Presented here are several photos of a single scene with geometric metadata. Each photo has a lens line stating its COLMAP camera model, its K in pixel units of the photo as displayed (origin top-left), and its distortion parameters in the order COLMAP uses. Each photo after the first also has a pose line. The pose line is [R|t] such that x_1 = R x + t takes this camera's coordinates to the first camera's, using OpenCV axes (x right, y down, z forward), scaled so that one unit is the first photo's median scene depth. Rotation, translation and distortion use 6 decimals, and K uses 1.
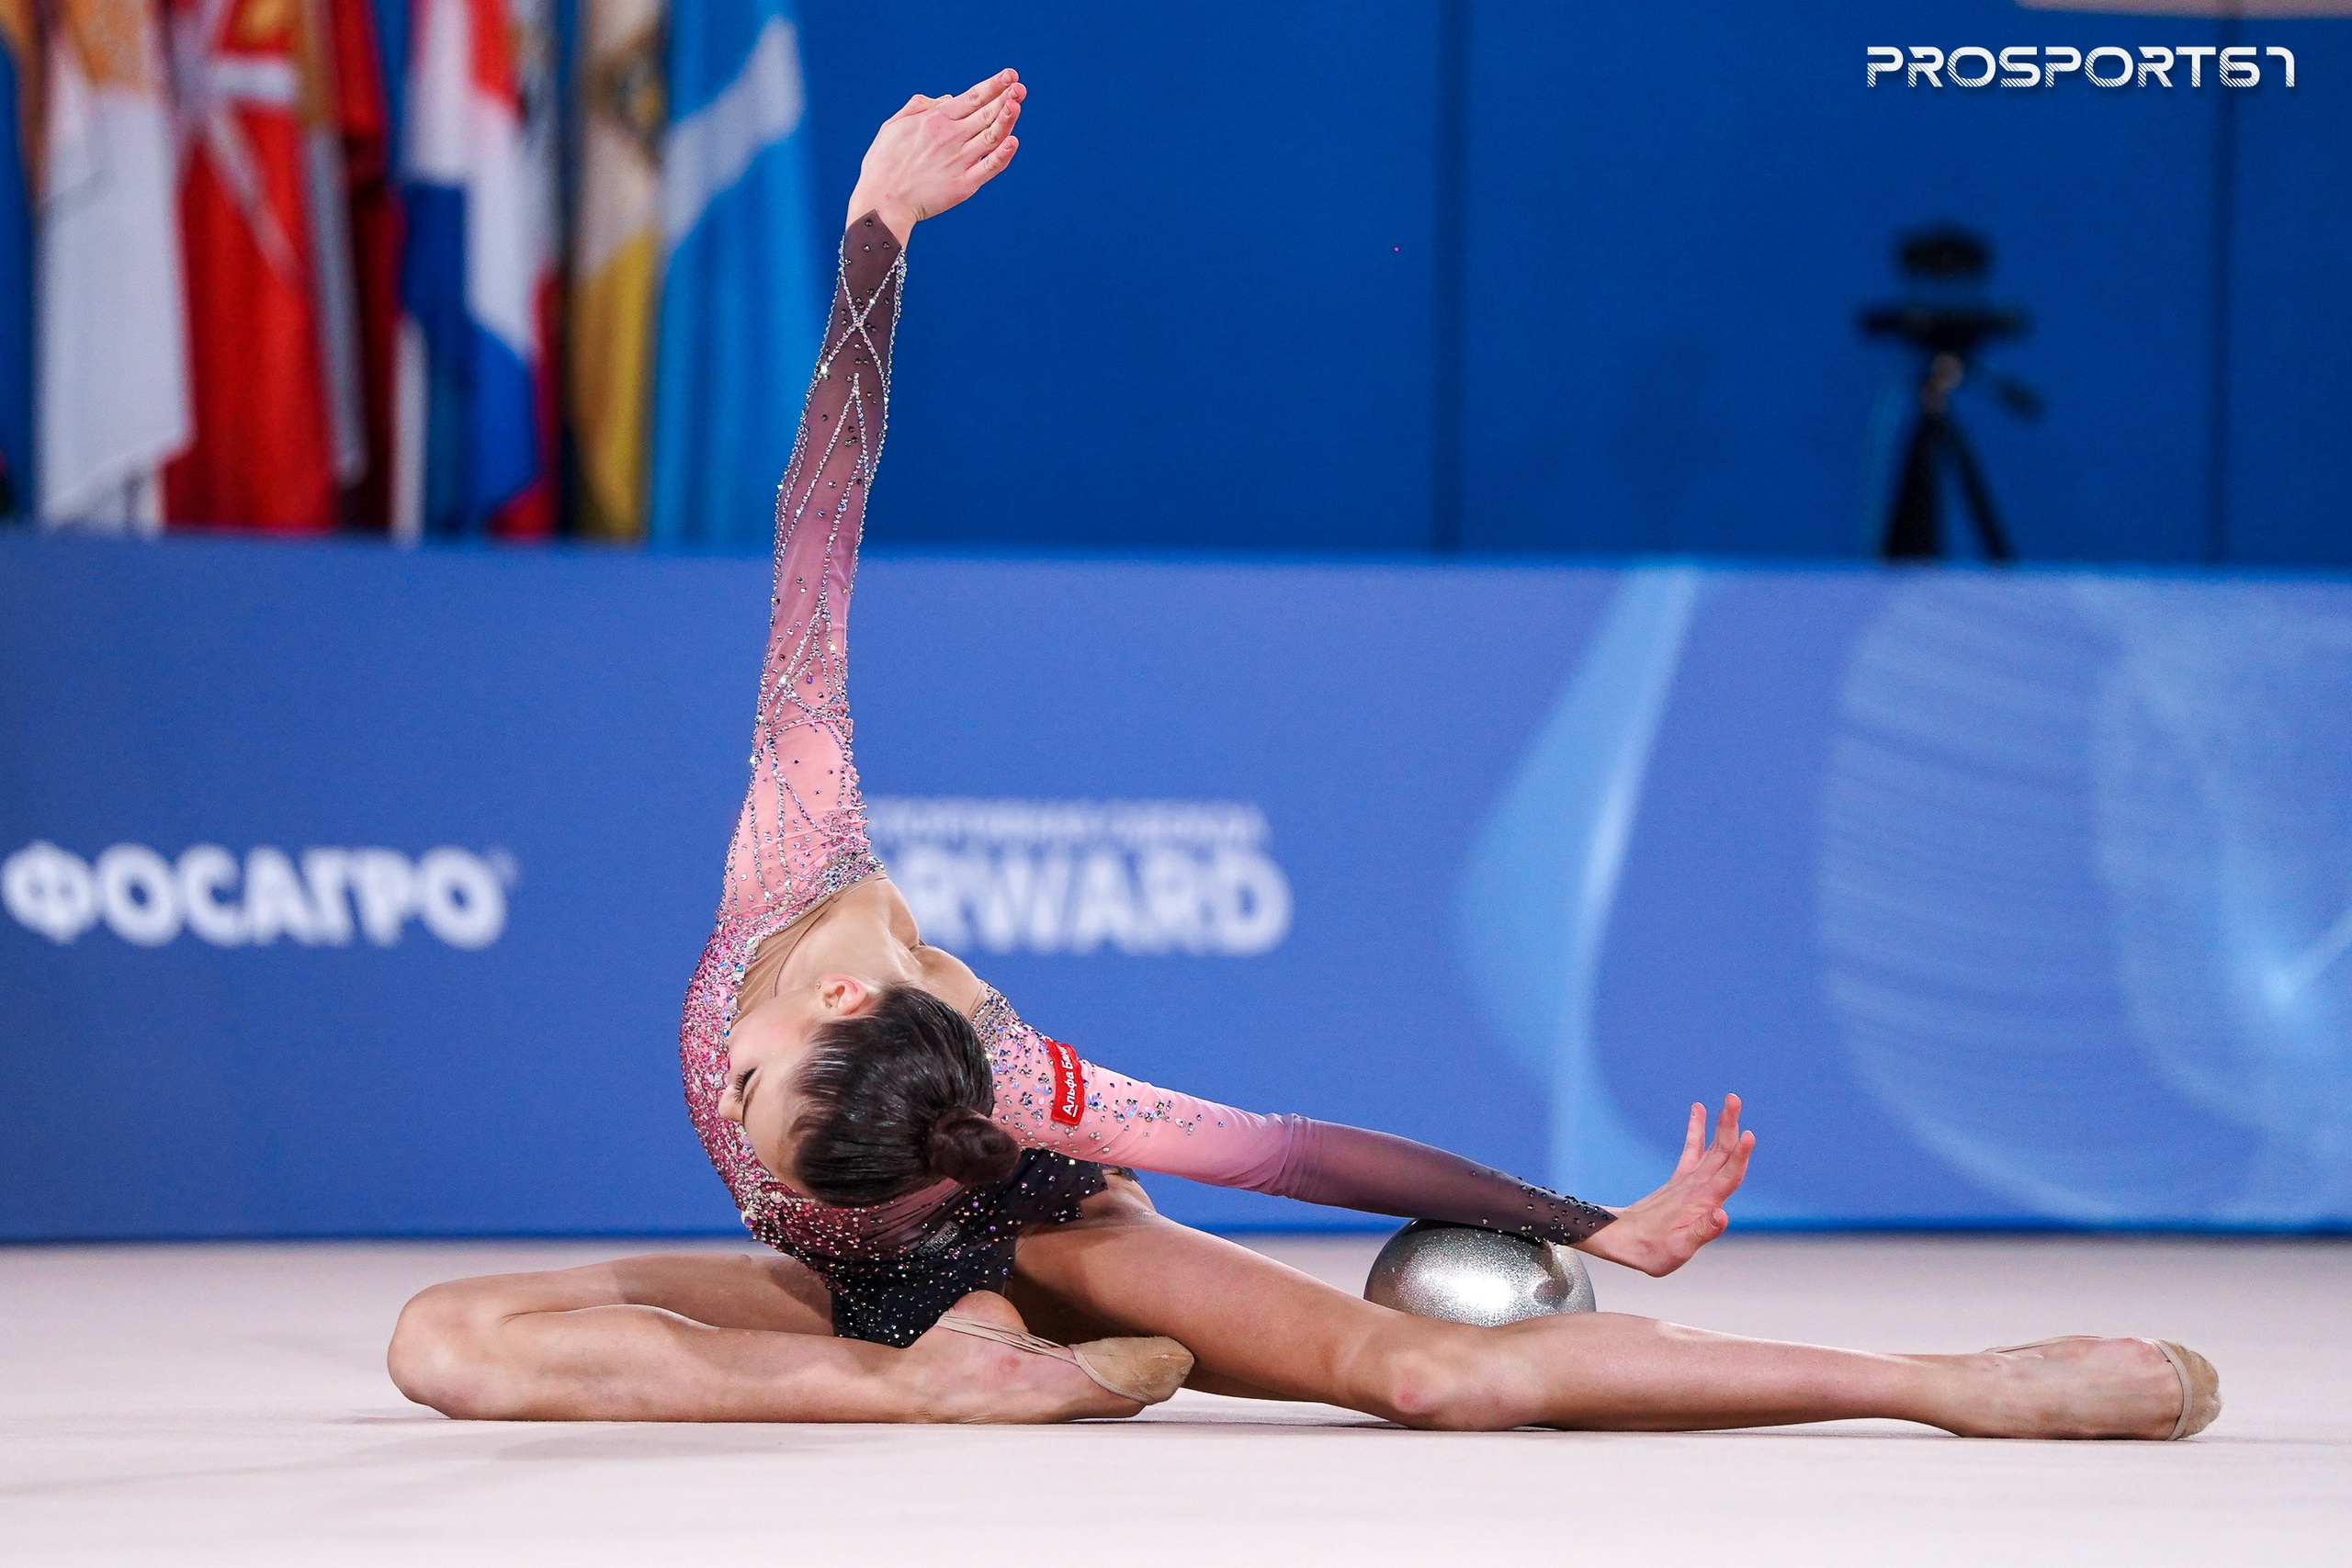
lens RADIAL K [[14146.4, 0, 1176.0], [0, 14146.4, 784.0], [0, 0, 1]] dist [0.363303, 15.473310]
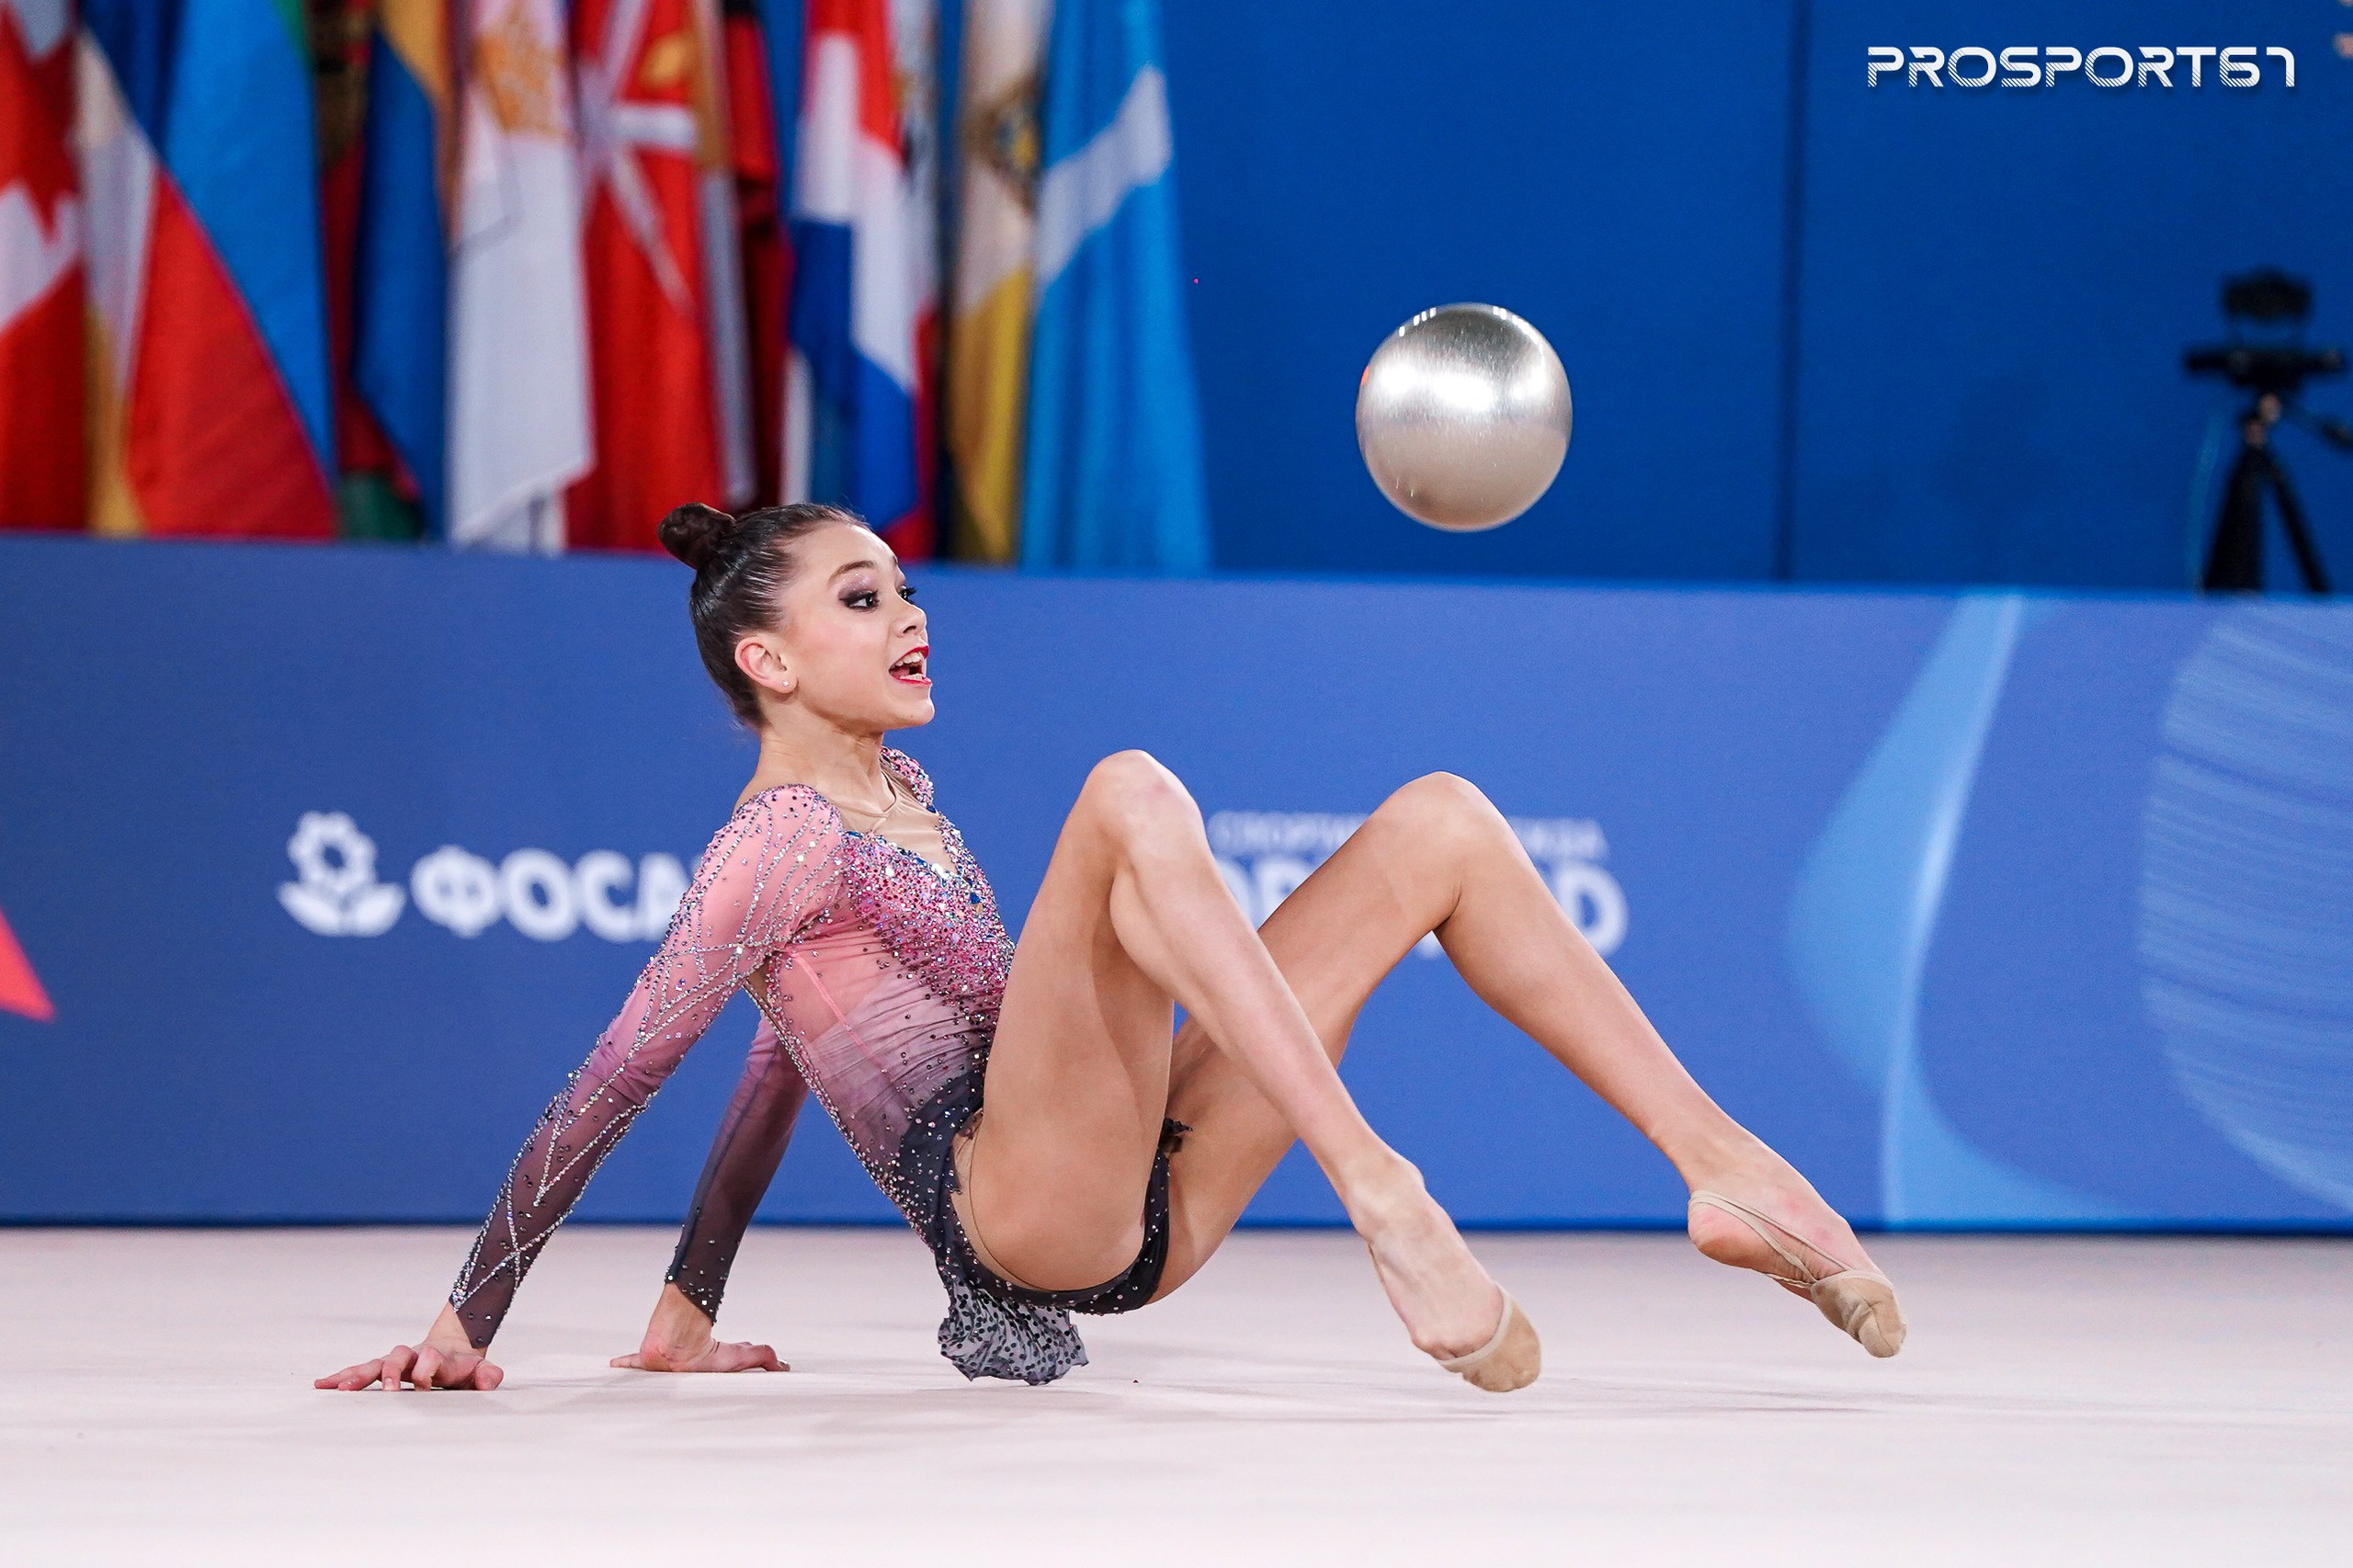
lens RADIAL K [[11159.5, 0, 1176.5], [0, 11159.5, 784.0], [0, 0, 1]] dist [0.004672, -7.991903]
pose [[0.999729, 0.011769, -0.020100, -0.008792], [-0.011883, 0.999914, -0.005548, 0.003870], [0.020033, 0.005785, 0.999783, 0.170513]]
